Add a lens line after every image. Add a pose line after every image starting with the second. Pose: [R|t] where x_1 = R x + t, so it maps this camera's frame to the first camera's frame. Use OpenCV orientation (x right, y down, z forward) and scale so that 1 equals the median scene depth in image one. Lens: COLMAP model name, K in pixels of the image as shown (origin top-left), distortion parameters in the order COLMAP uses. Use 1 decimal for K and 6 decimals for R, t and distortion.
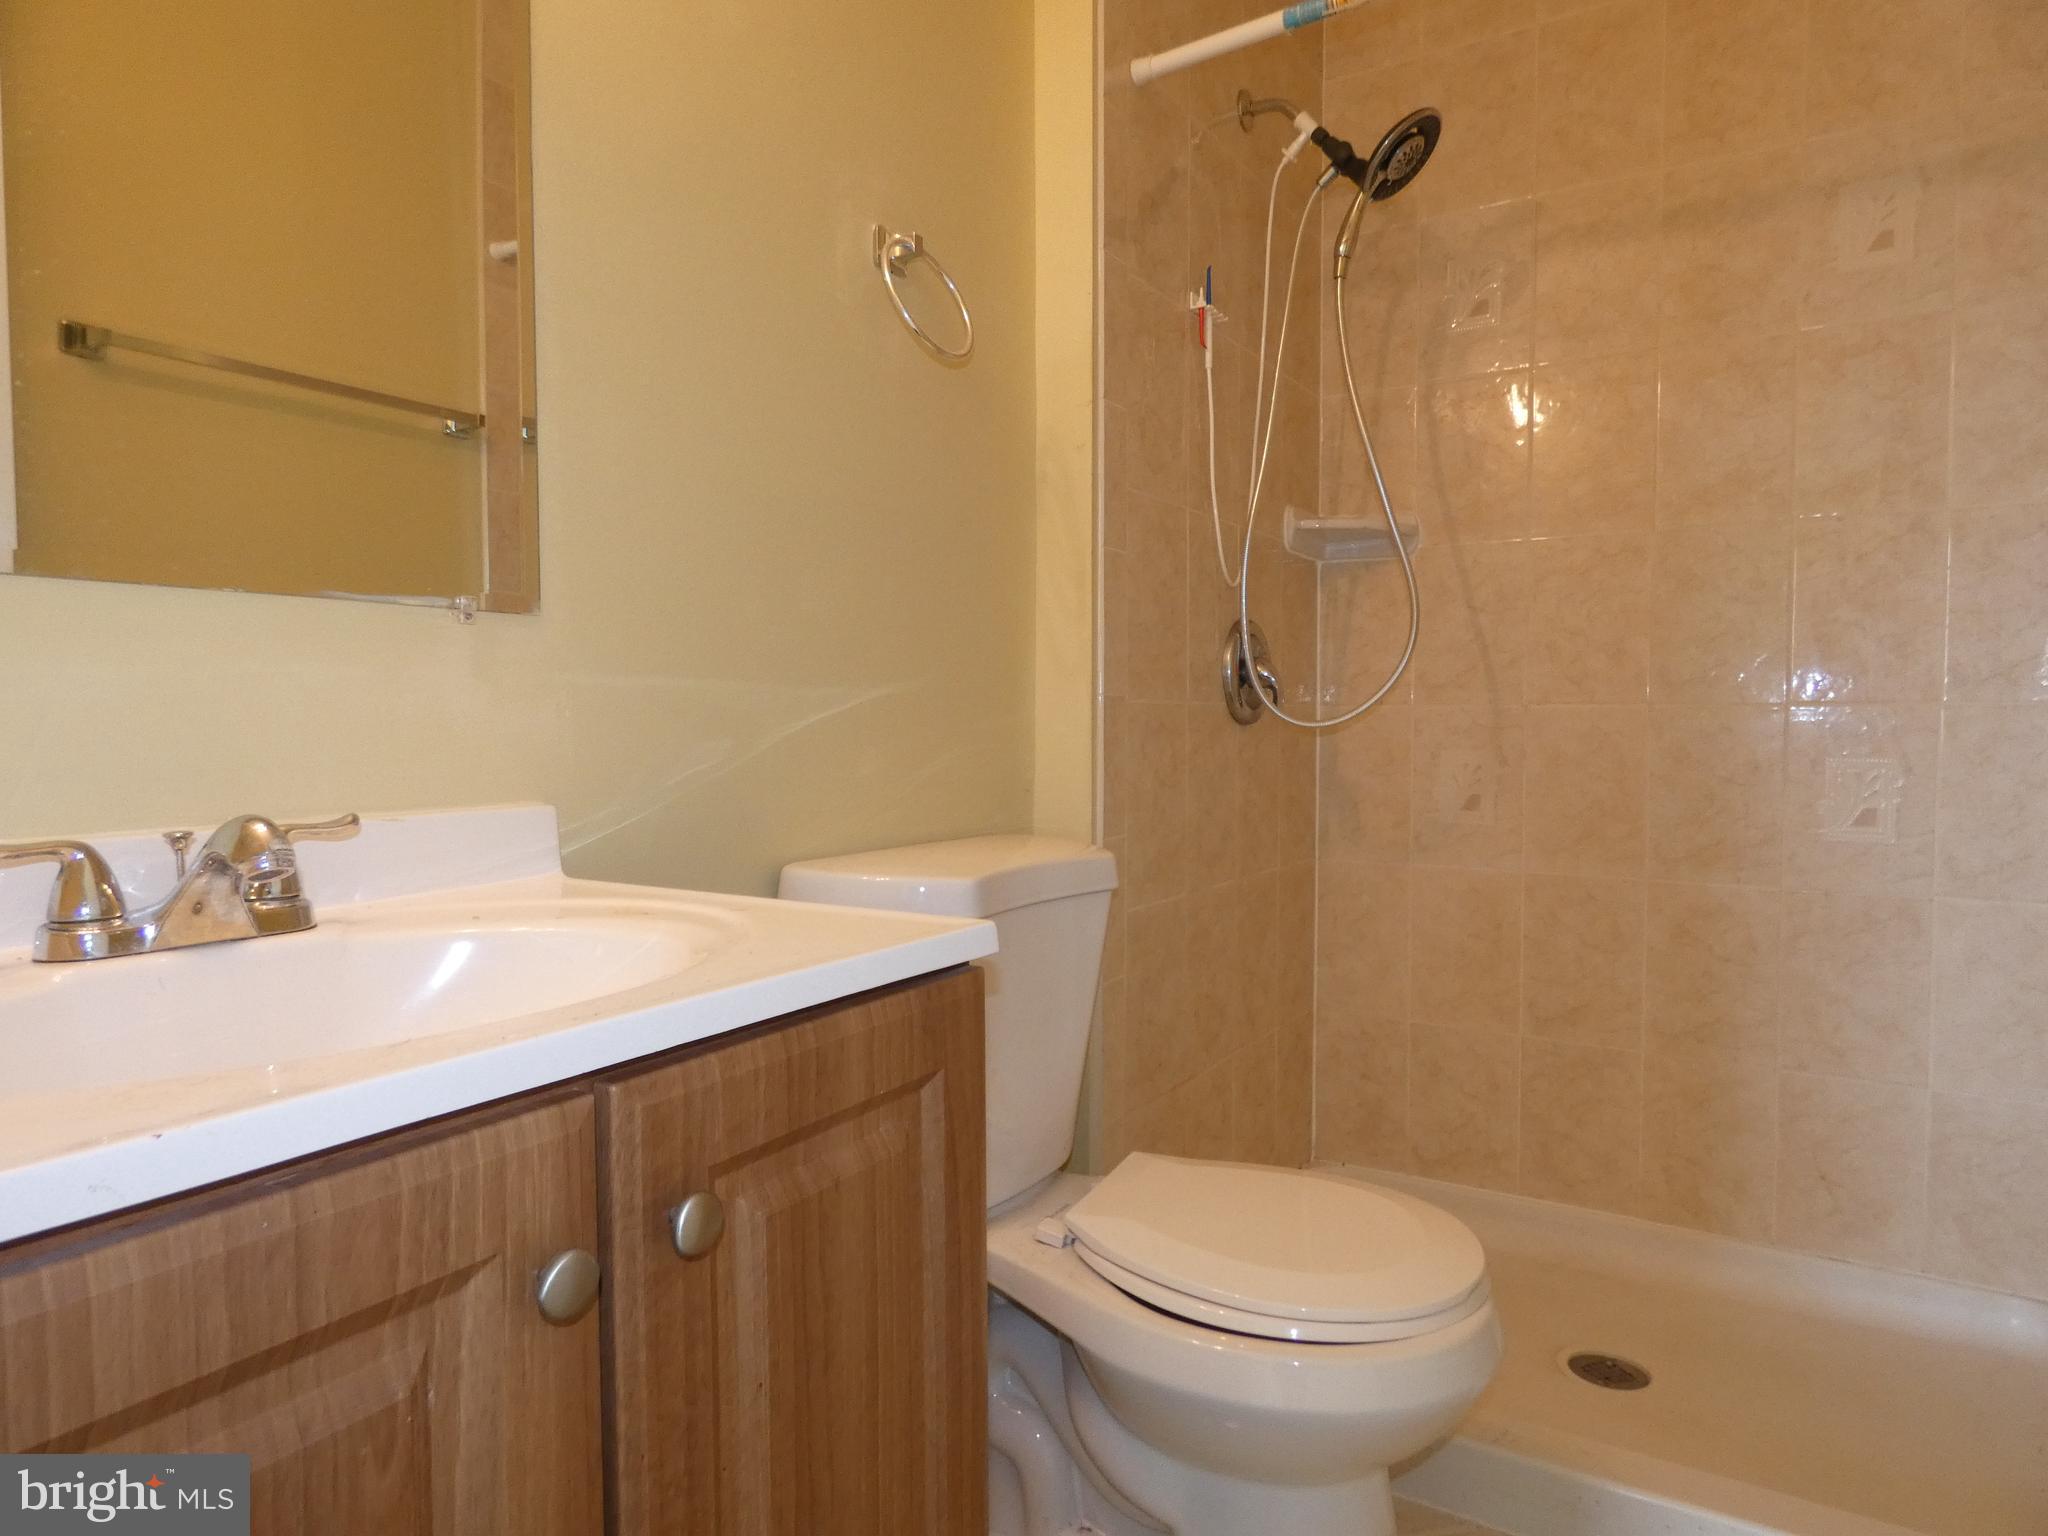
lens RADIAL K [[1229.2, 0, 1024.0], [0, 1229.2, 768.0], [0, 0, 1]] dist [0.007210, -0.005075]
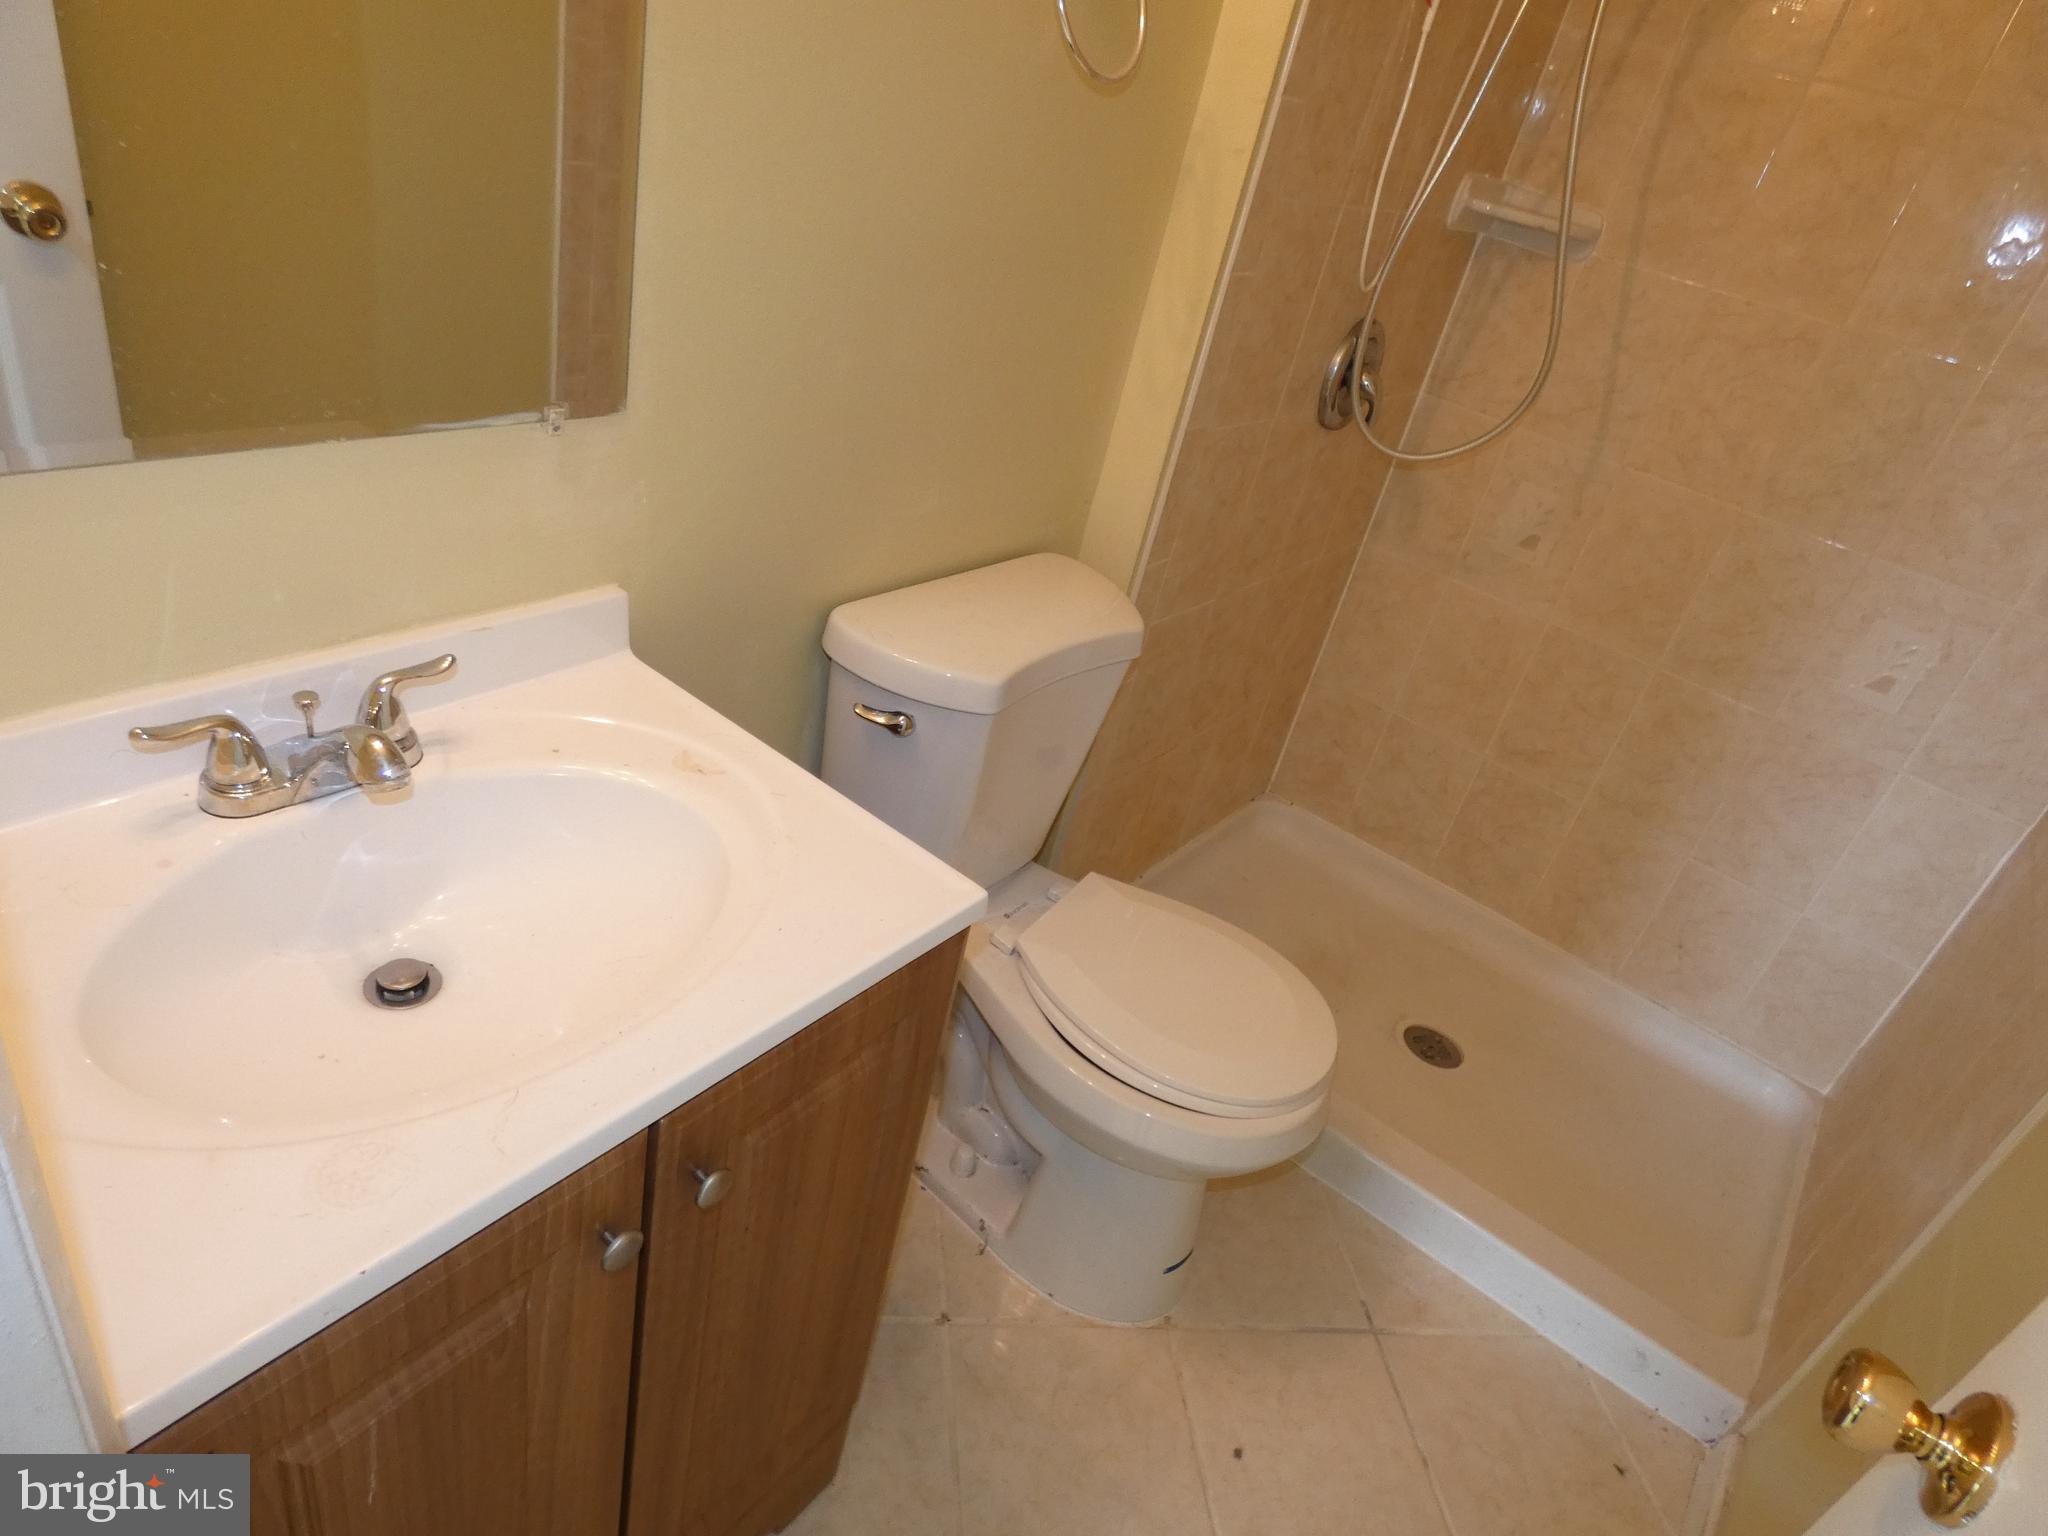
lens RADIAL K [[1229.2, 0, 1024.0], [0, 1229.2, 768.0], [0, 0, 1]] dist [0.007210, -0.005075]
pose [[0.972380, 0.231649, 0.028565, -0.022446], [-0.217489, 0.854851, 0.471093, -0.230407], [0.084710, -0.464294, 0.881621, 0.007103]]
